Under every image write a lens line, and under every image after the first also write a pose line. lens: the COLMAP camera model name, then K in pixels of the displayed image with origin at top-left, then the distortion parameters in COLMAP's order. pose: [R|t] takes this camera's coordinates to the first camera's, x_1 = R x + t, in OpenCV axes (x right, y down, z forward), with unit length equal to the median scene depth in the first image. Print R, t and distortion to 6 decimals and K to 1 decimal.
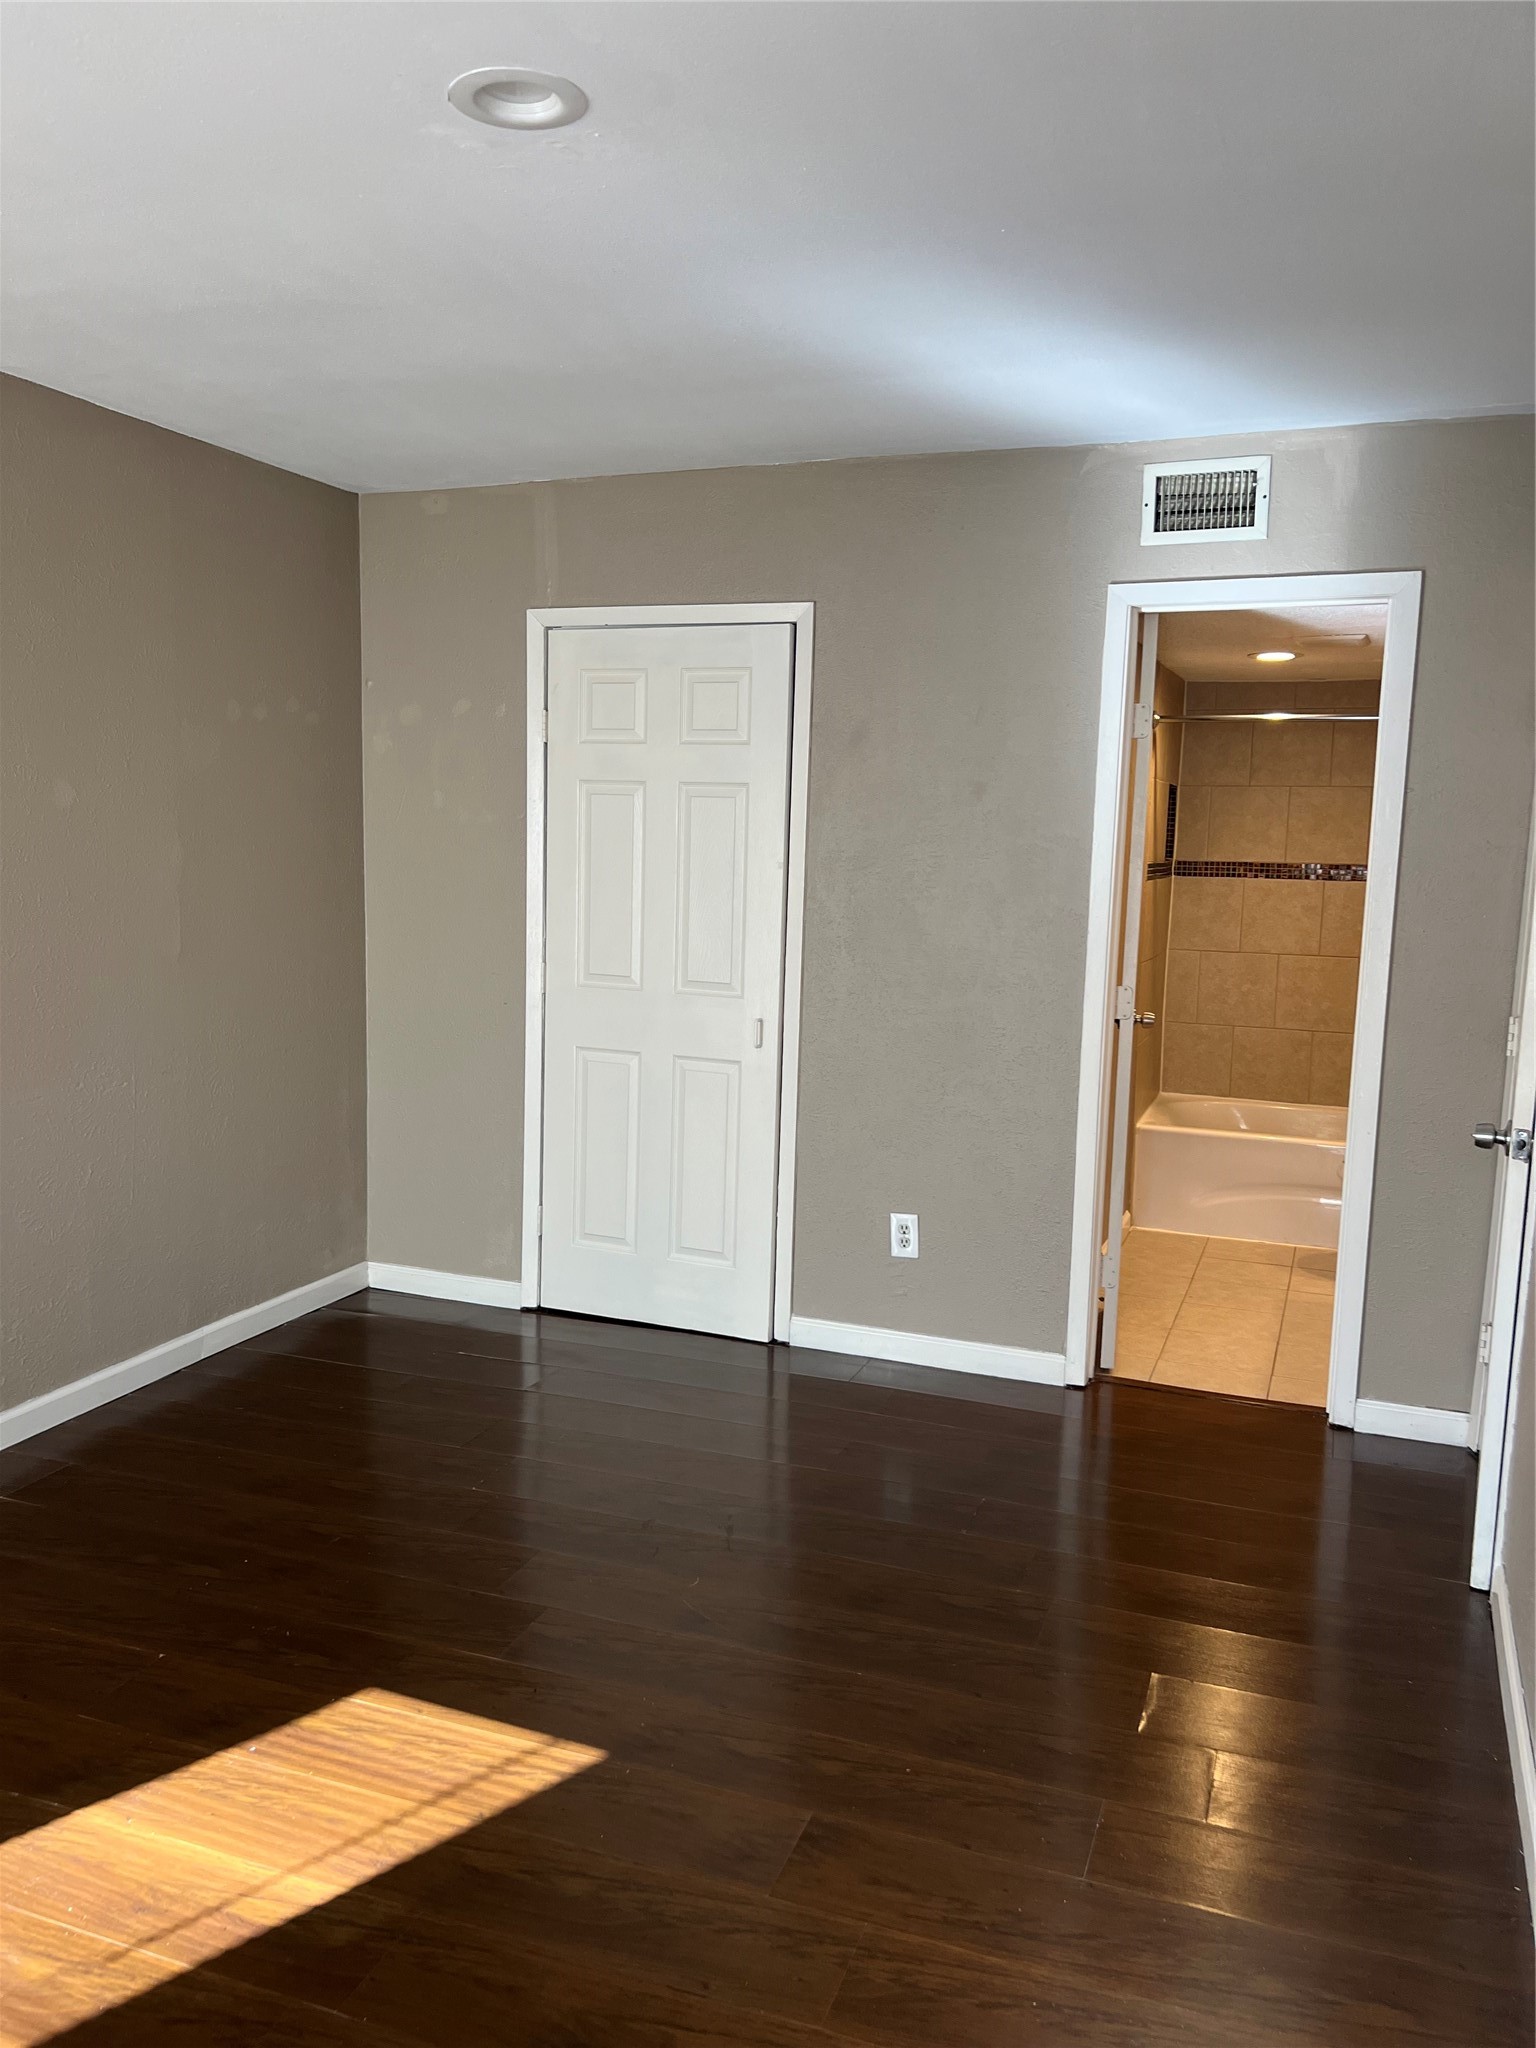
lens RADIAL K [[1539.8, 0, 767.1], [0, 1539.8, 1035.7], [0, 0, 1]] dist [0.062653, -0.070422]
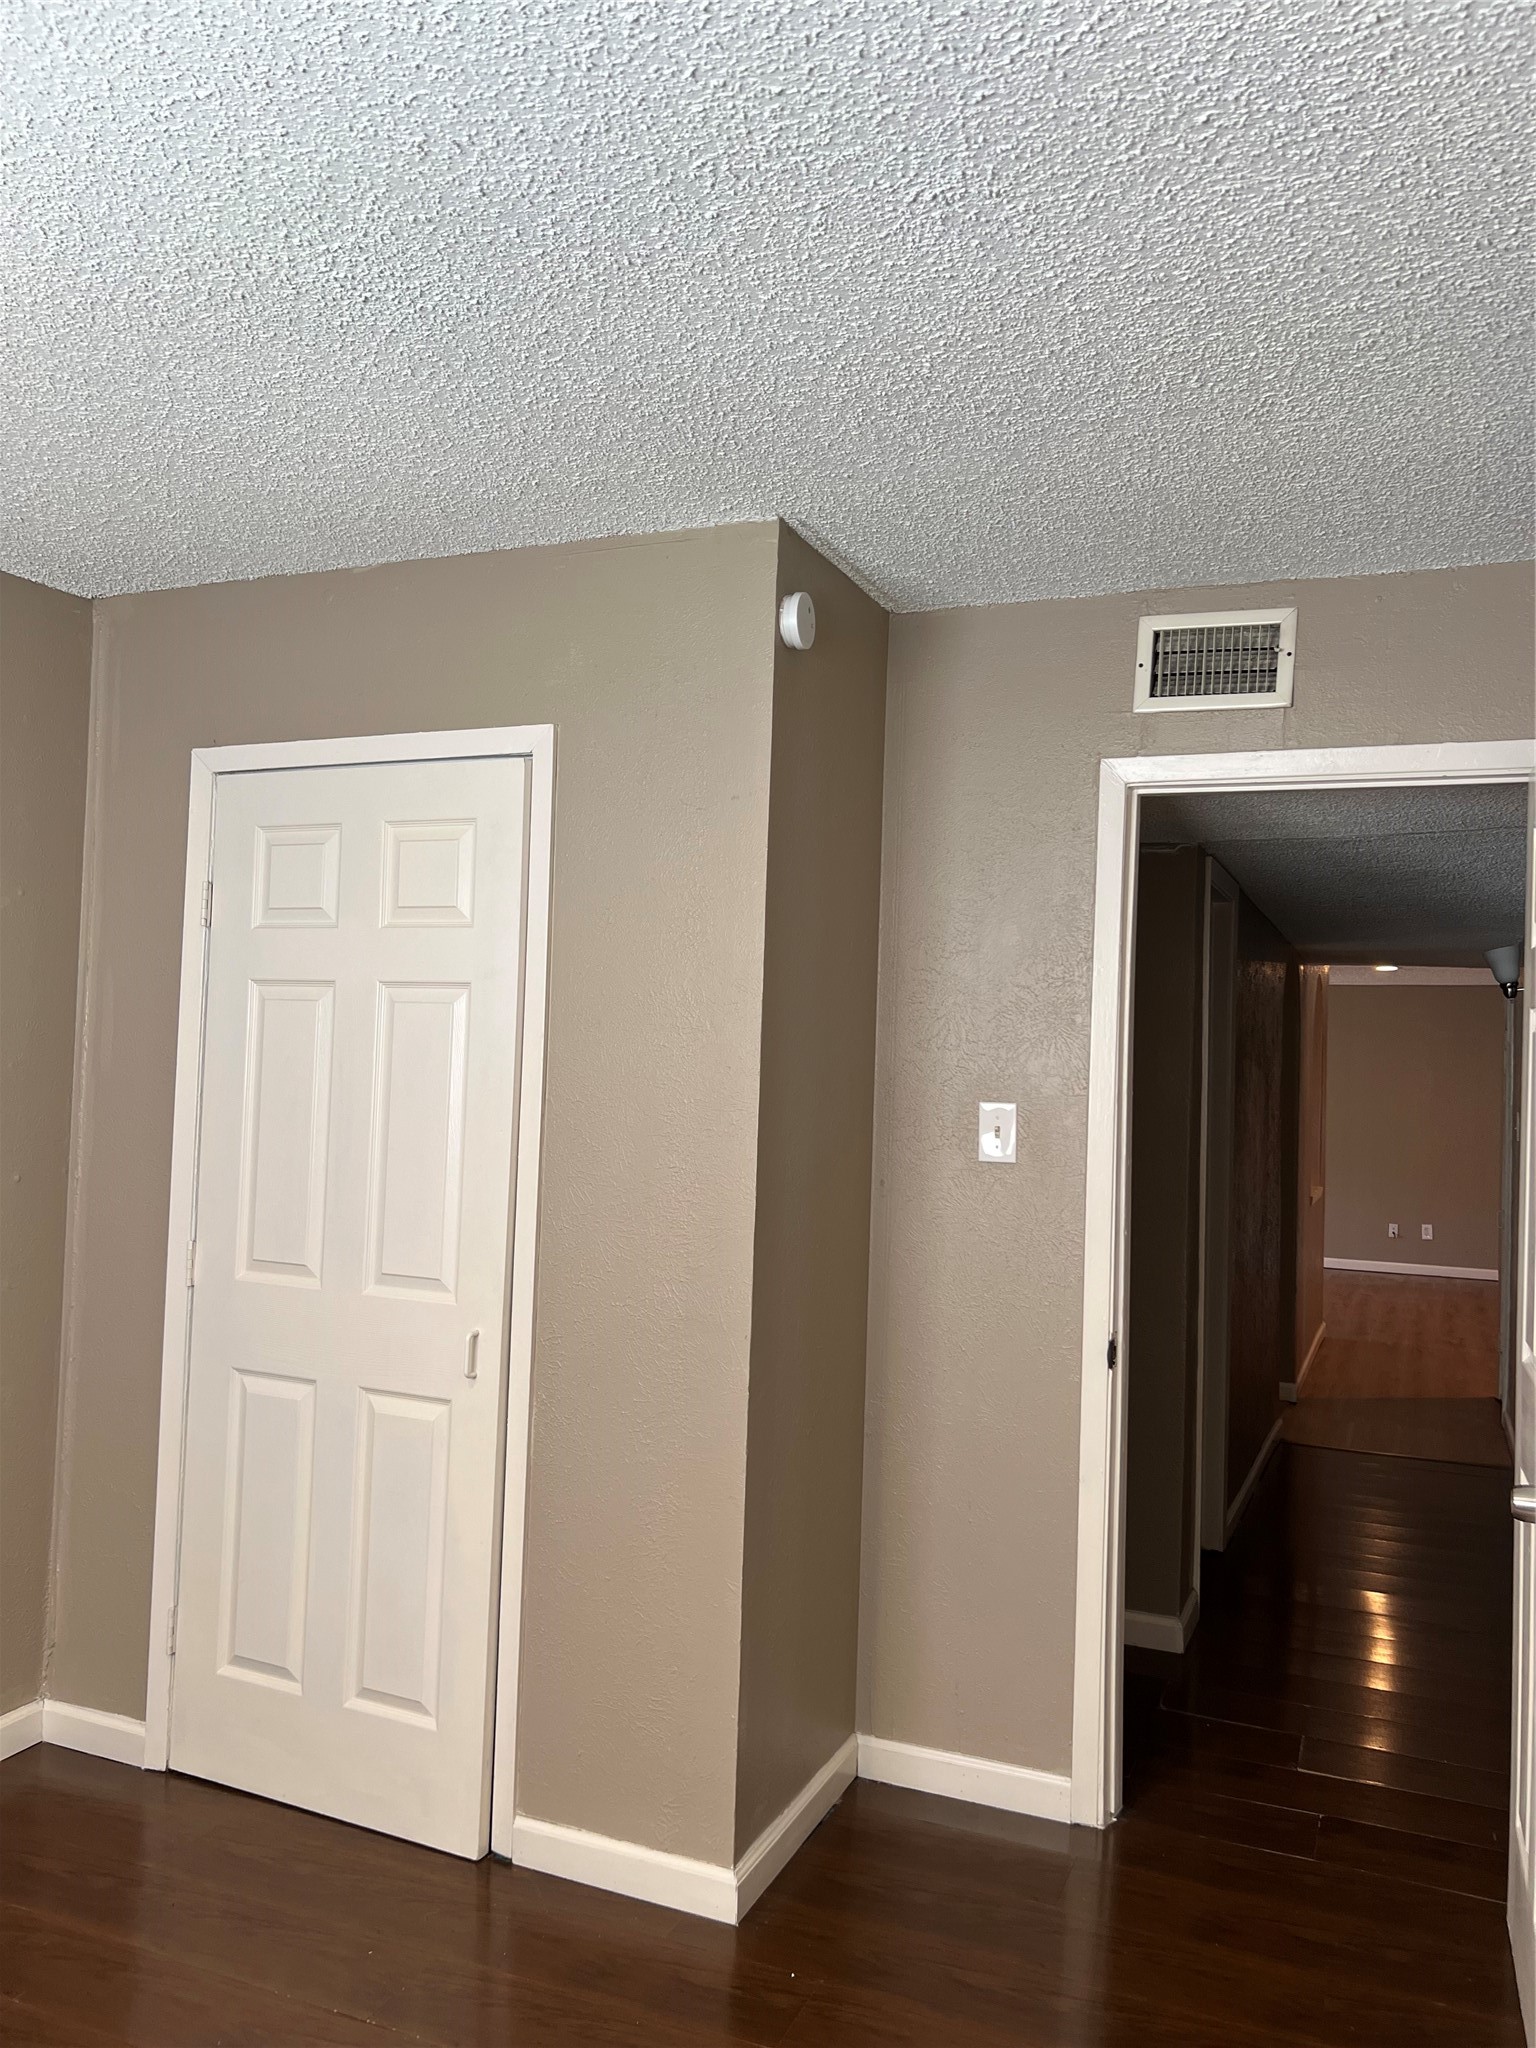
lens RADIAL K [[1551.3, 0, 782.0], [0, 1551.3, 988.6], [0, 0, 1]] dist [0.039376, -0.047368]
pose [[0.997417, 0.011805, -0.070855, 0.127223], [-0.024334, 0.983608, -0.178669, -0.030724], [0.067584, 0.179931, 0.981355, 0.244620]]
